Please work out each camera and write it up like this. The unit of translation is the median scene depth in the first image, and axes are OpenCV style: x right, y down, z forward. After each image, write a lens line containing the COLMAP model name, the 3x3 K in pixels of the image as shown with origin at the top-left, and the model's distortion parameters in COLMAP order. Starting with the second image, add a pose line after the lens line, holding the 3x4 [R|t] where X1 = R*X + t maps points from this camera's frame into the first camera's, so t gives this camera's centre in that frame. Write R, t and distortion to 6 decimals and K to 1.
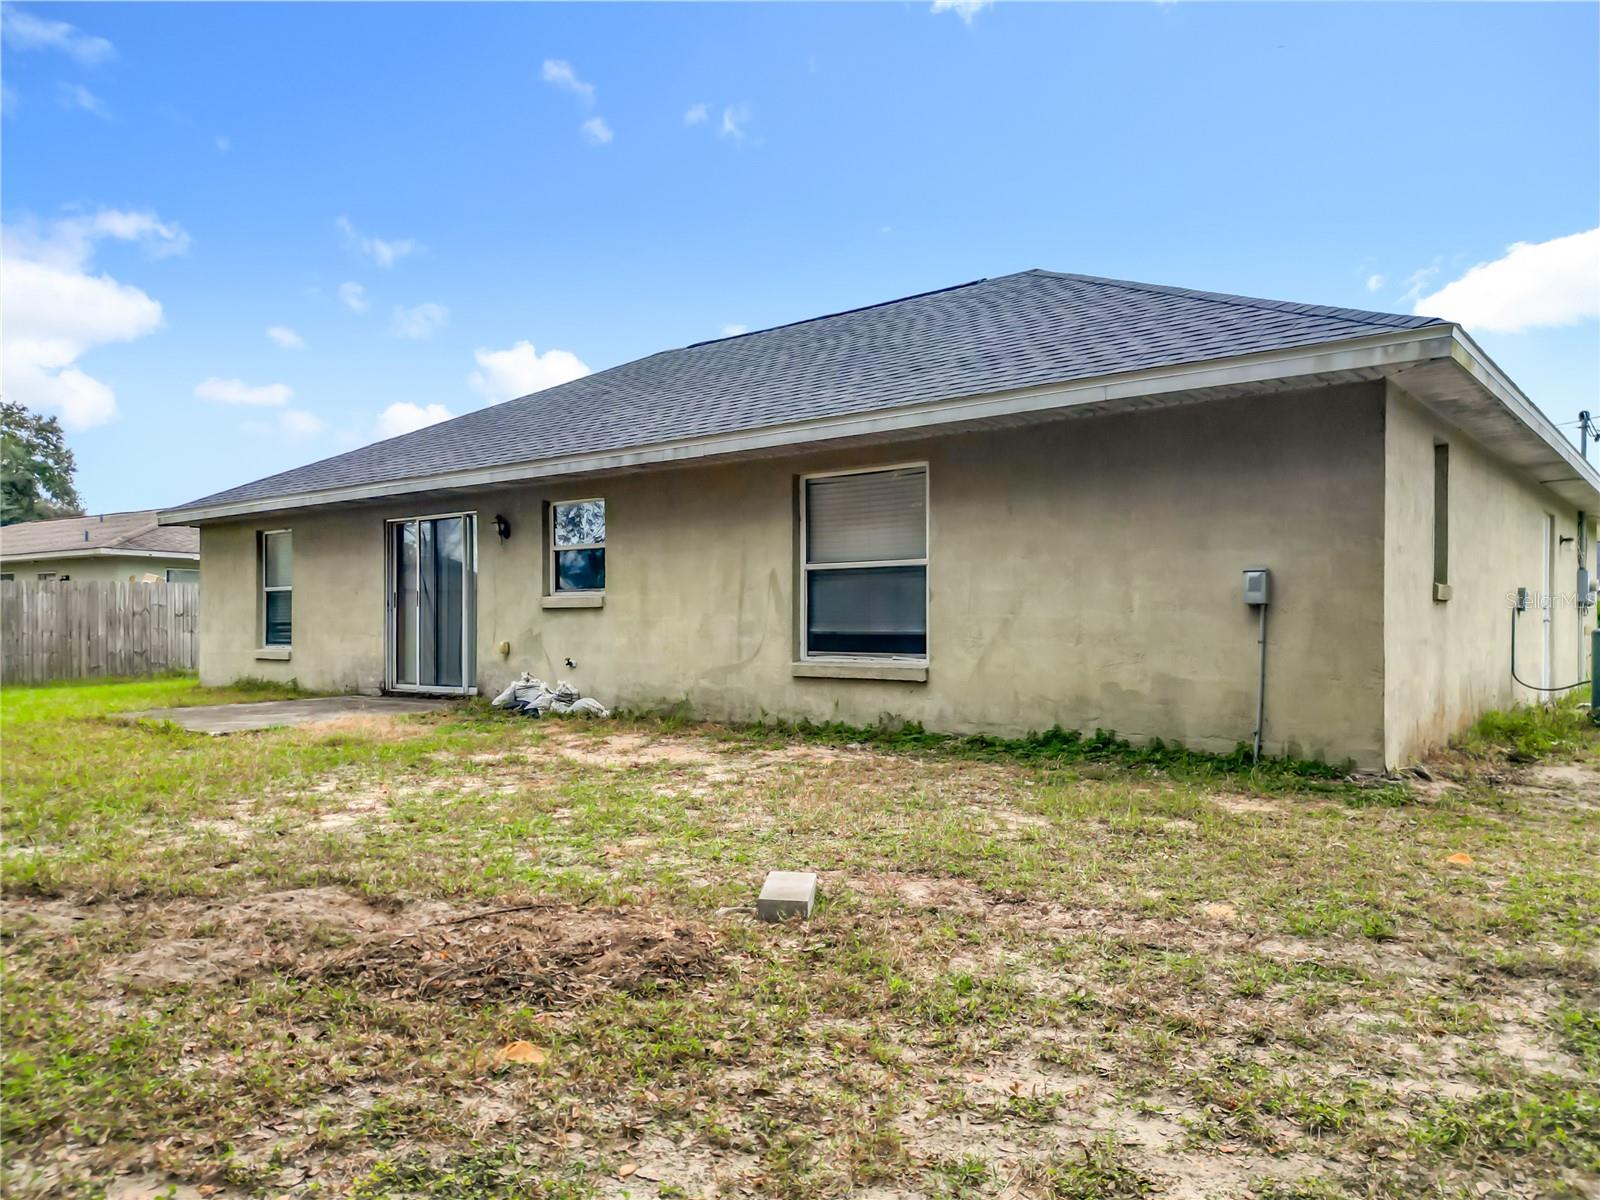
lens RADIAL K [[1147.4, 0, 800.0], [0, 1147.4, 600.0], [0, 0, 1]] dist [0.000019, -0.001144]
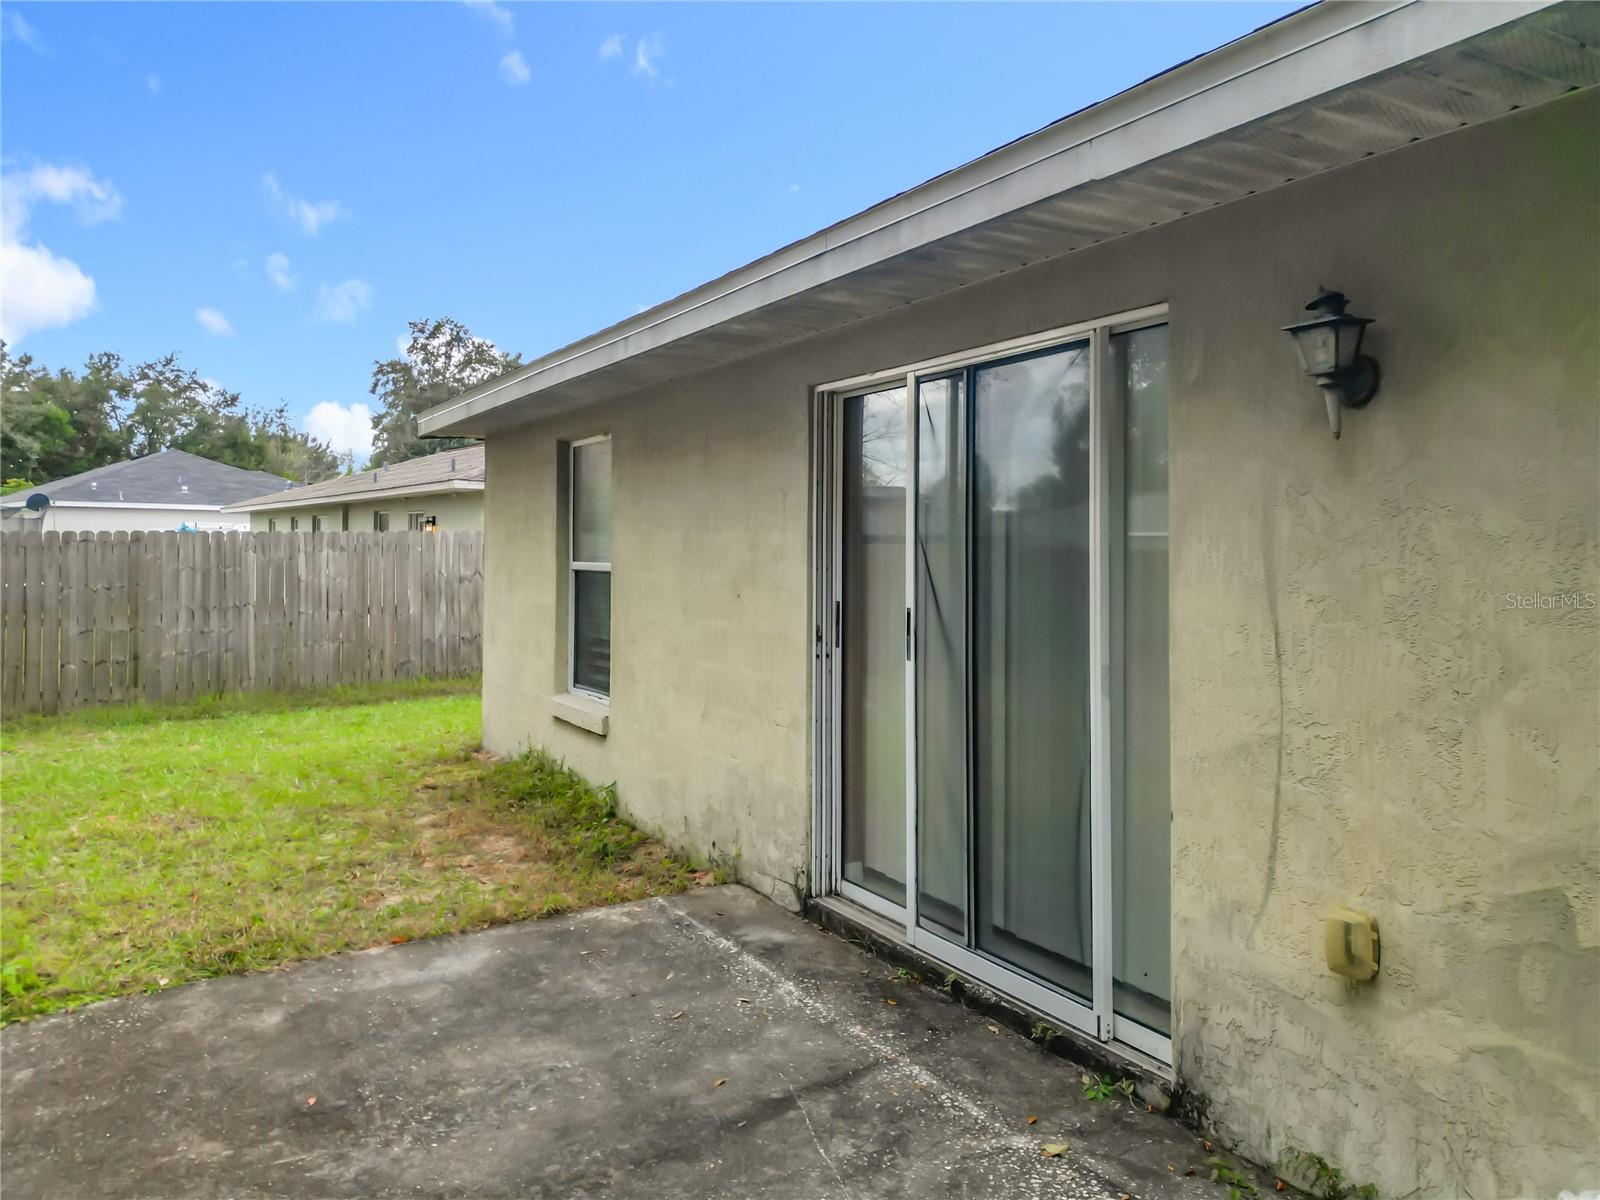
lens RADIAL K [[1147.4, 0, 800.0], [0, 1147.4, 600.0], [0, 0, 1]] dist [0.000019, -0.001144]
pose [[0.933961, 0.021749, -0.356712, -0.238517], [0.001864, 0.997836, 0.065720, -0.028865], [0.357369, -0.062044, 0.931900, 0.669006]]
